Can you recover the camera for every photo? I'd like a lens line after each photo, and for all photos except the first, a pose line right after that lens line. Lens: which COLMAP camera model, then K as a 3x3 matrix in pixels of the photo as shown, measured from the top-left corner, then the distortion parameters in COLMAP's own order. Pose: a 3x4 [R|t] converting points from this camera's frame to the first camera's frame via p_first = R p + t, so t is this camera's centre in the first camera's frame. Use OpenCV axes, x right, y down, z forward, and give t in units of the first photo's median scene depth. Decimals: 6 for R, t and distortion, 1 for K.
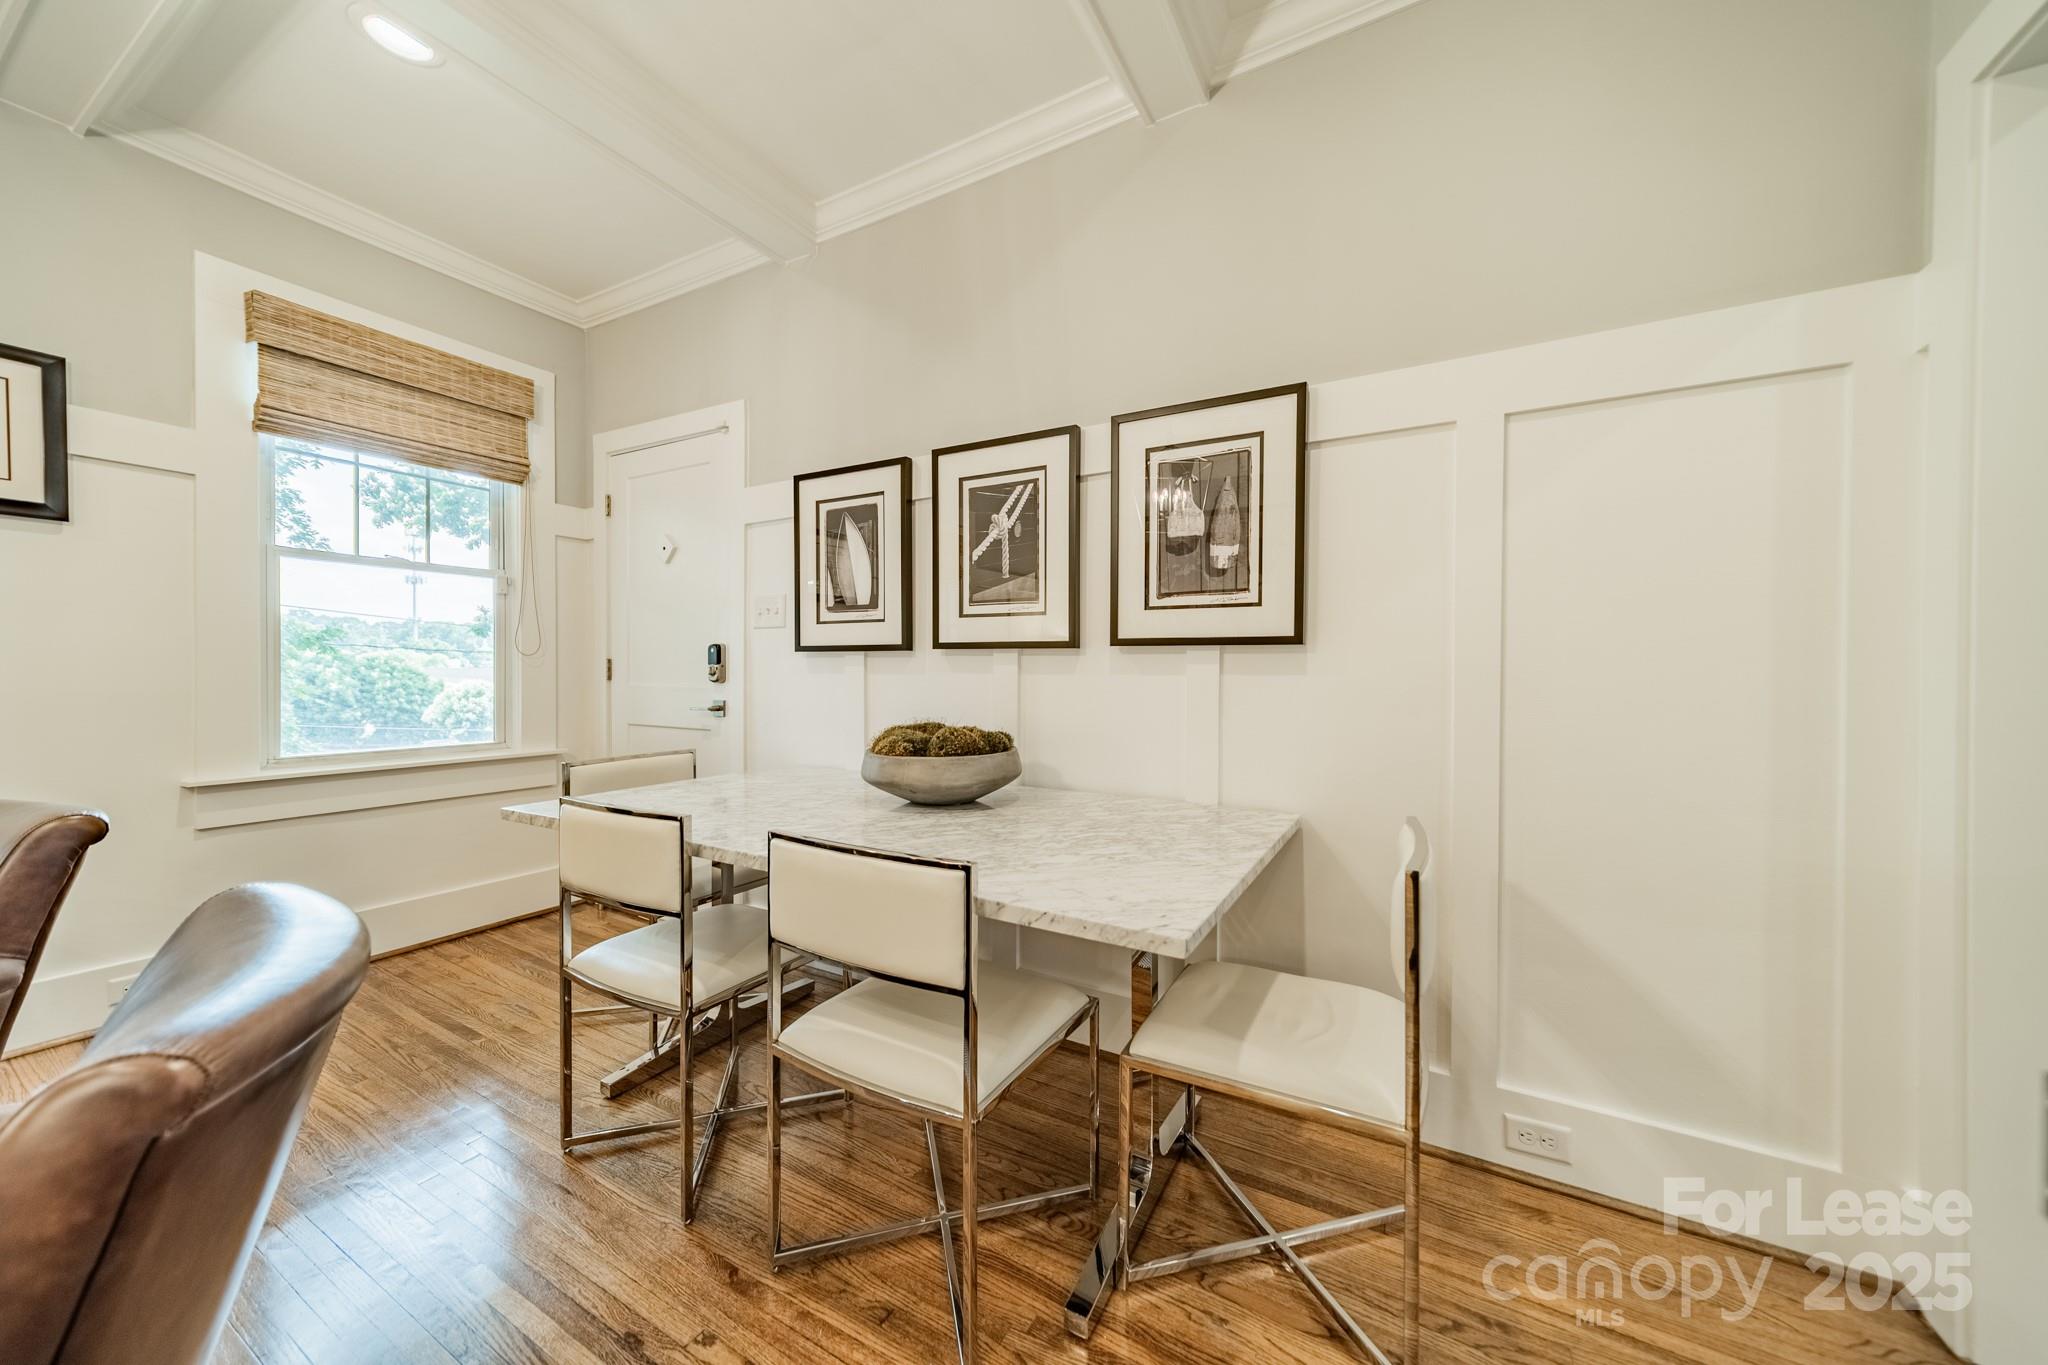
lens RADIAL K [[717.2, 0, 1034.0], [0, 717.2, 674.9], [0, 0, 1]] dist [0.009020, -0.000215]
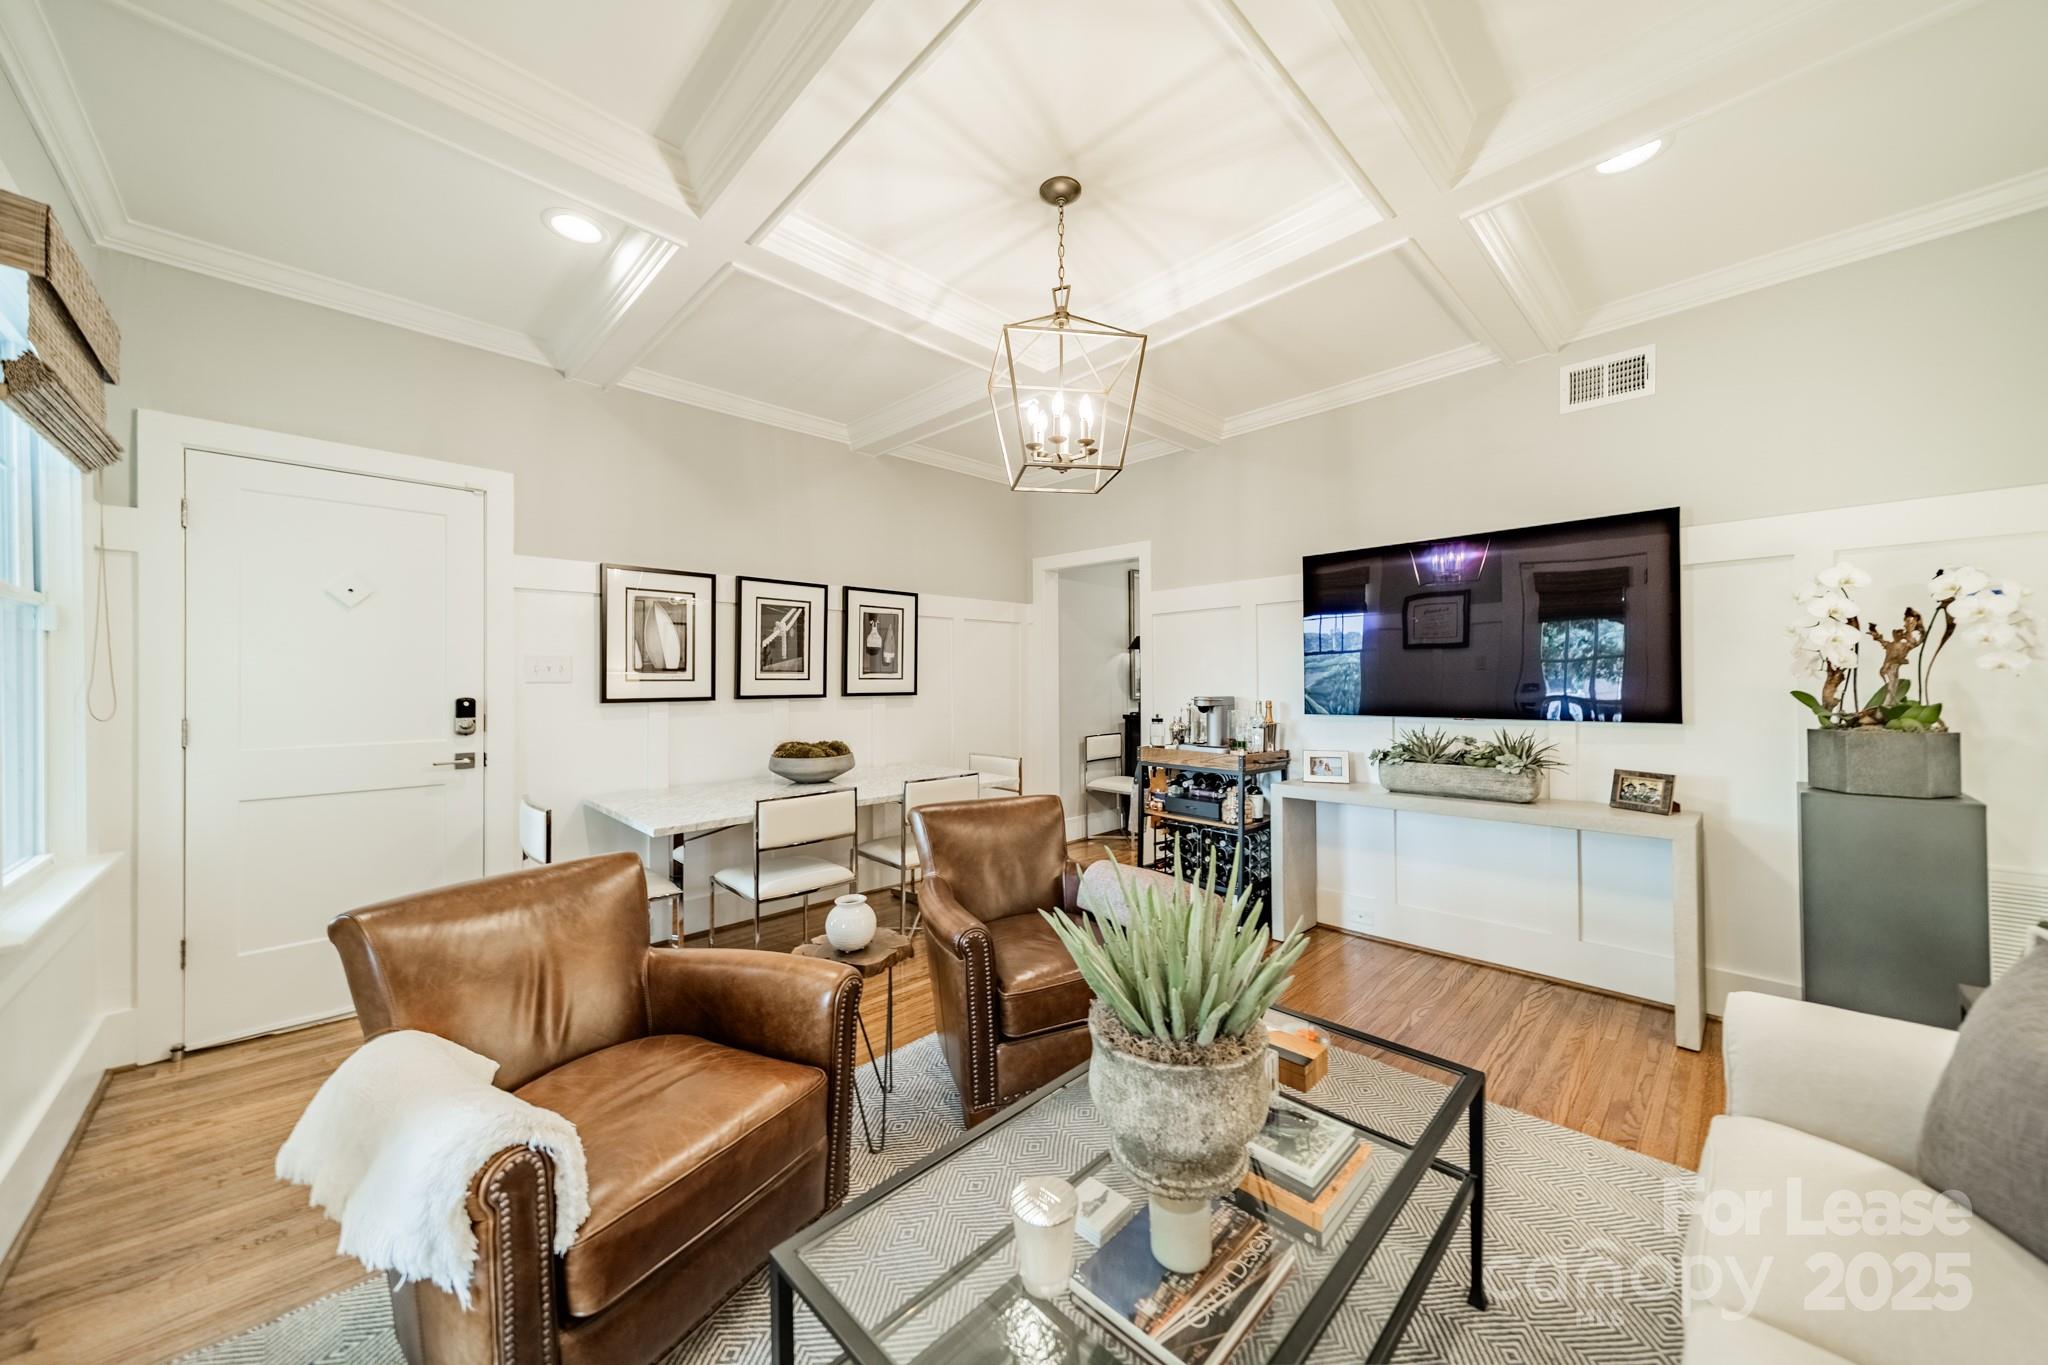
lens RADIAL K [[717.2, 0, 1020.0], [0, 717.2, 673.4], [0, 0, 1]] dist [0.009020, -0.000215]
pose [[0.279754, 0.002823, 0.960068, -1.528422], [0.011001, 0.999921, -0.006146, -0.078902], [-0.960009, 0.012281, 0.279701, -0.047661]]
